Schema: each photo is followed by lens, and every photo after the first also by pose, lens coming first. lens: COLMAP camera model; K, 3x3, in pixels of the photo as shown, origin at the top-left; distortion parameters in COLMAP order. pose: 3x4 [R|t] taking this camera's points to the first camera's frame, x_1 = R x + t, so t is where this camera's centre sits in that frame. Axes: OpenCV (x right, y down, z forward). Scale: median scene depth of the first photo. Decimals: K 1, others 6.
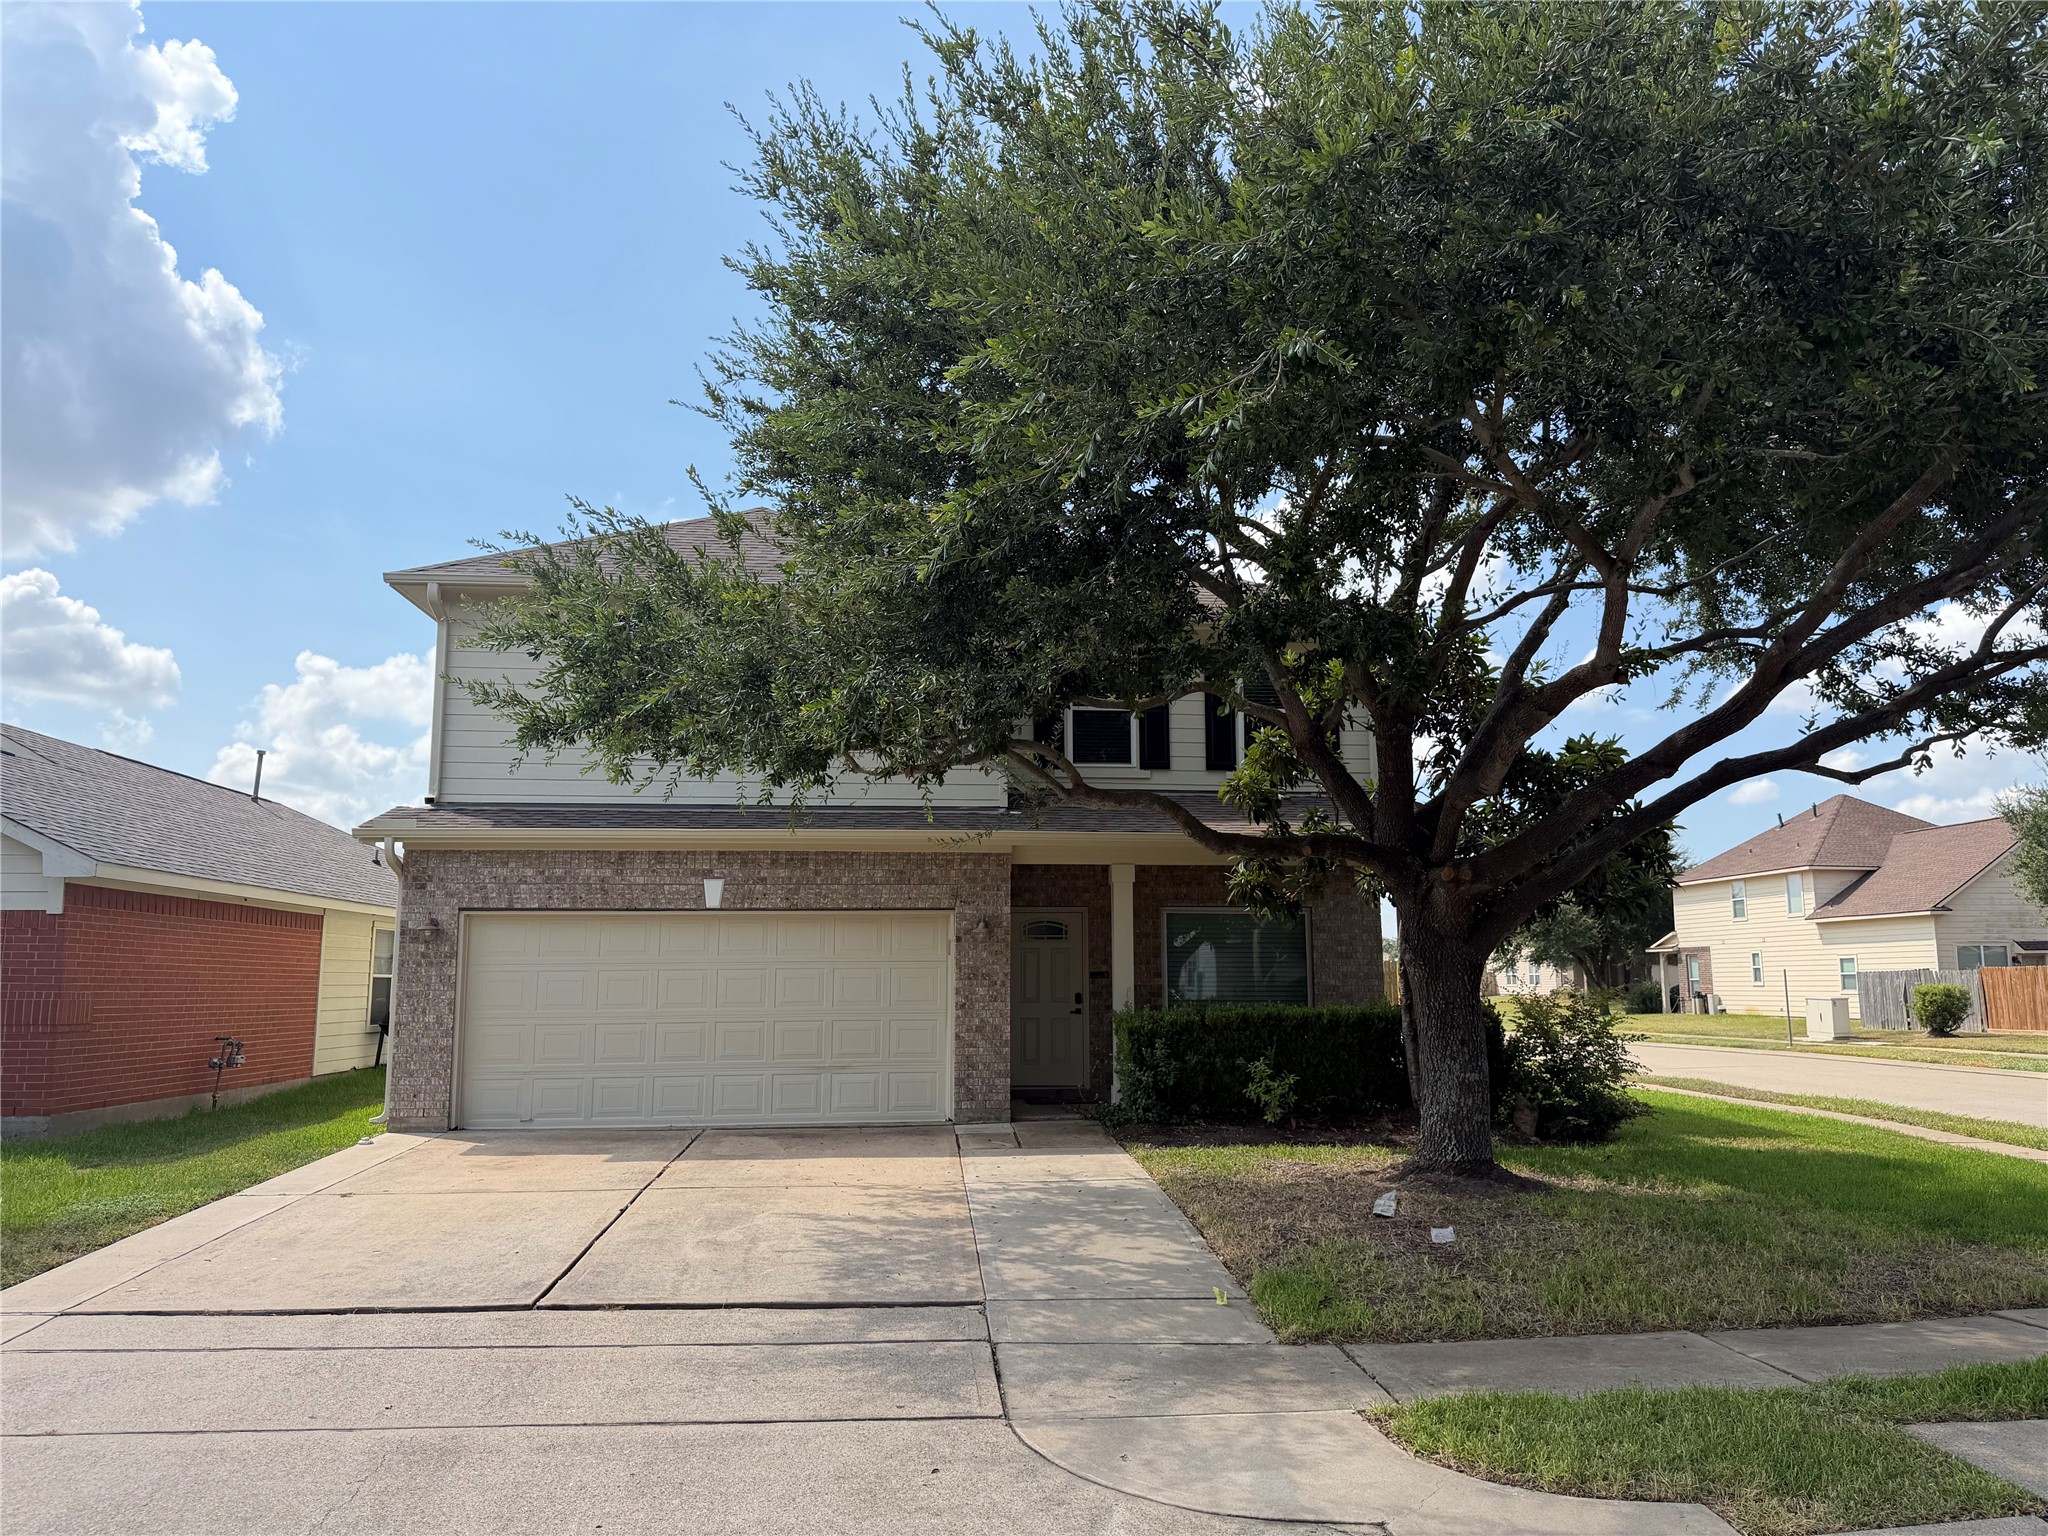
lens RADIAL K [[1428.1, 0, 1019.5], [0, 1428.1, 775.1], [0, 0, 1]] dist [0.005357, -0.016505]
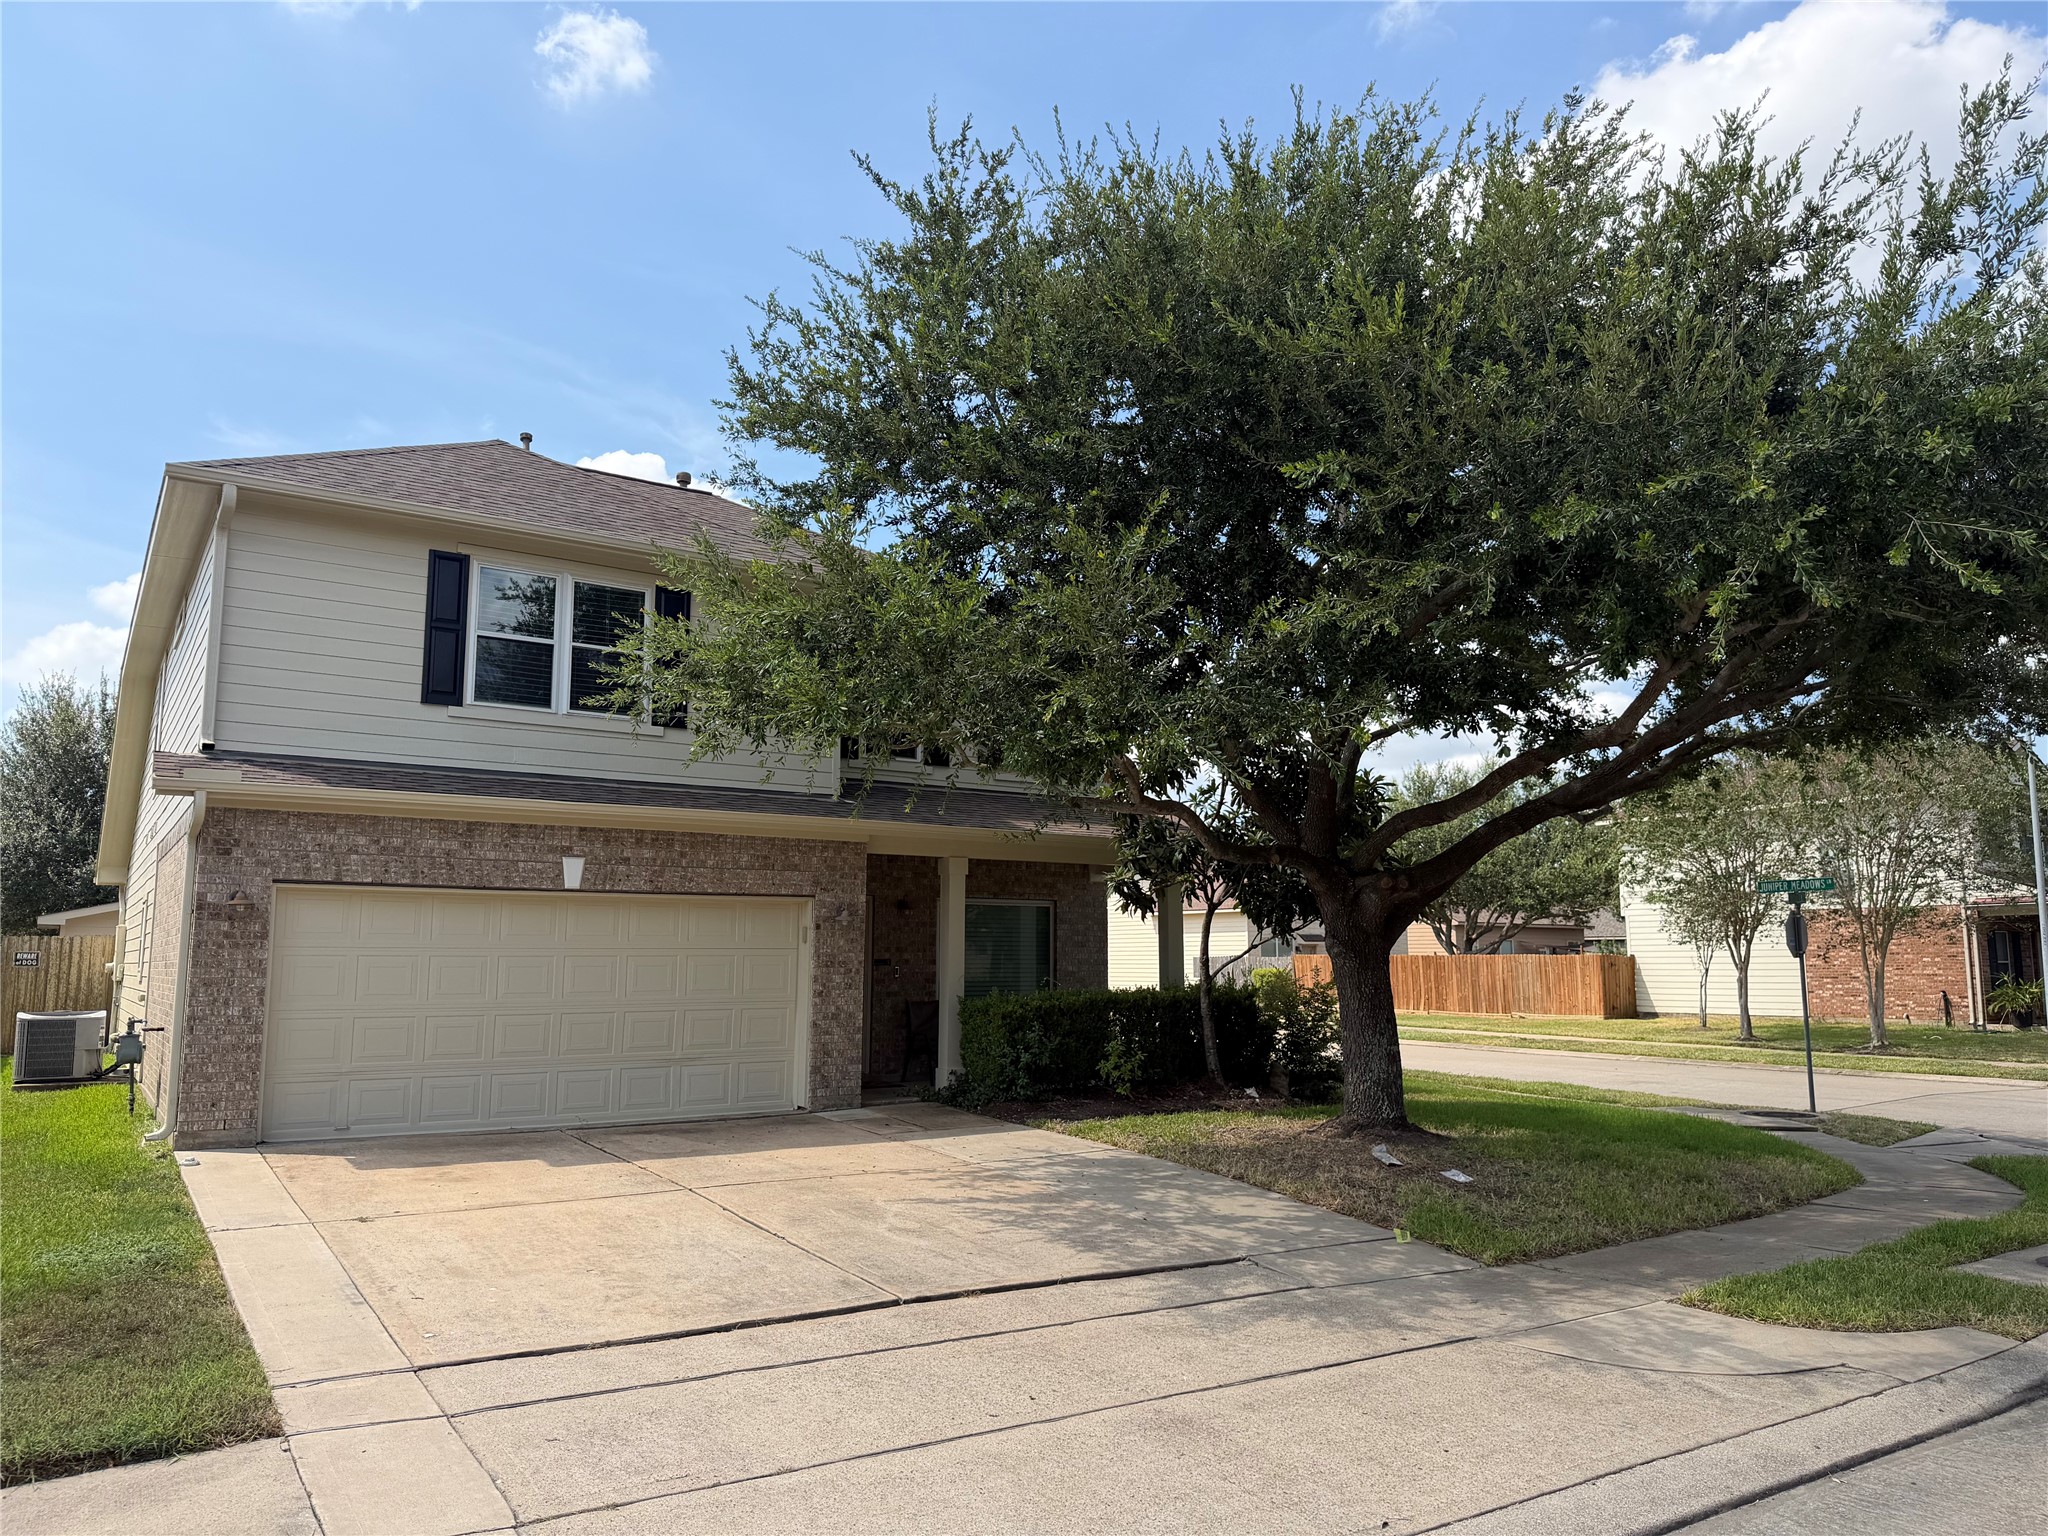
lens RADIAL K [[1428.1, 0, 1036.3], [0, 1428.1, 762.4], [0, 0, 1]] dist [0.005357, -0.016505]
pose [[0.879706, 0.070660, 0.470238, -0.388717], [-0.071332, 0.997318, -0.016416, 0.005846], [-0.470137, -0.019101, 0.882387, 0.048633]]
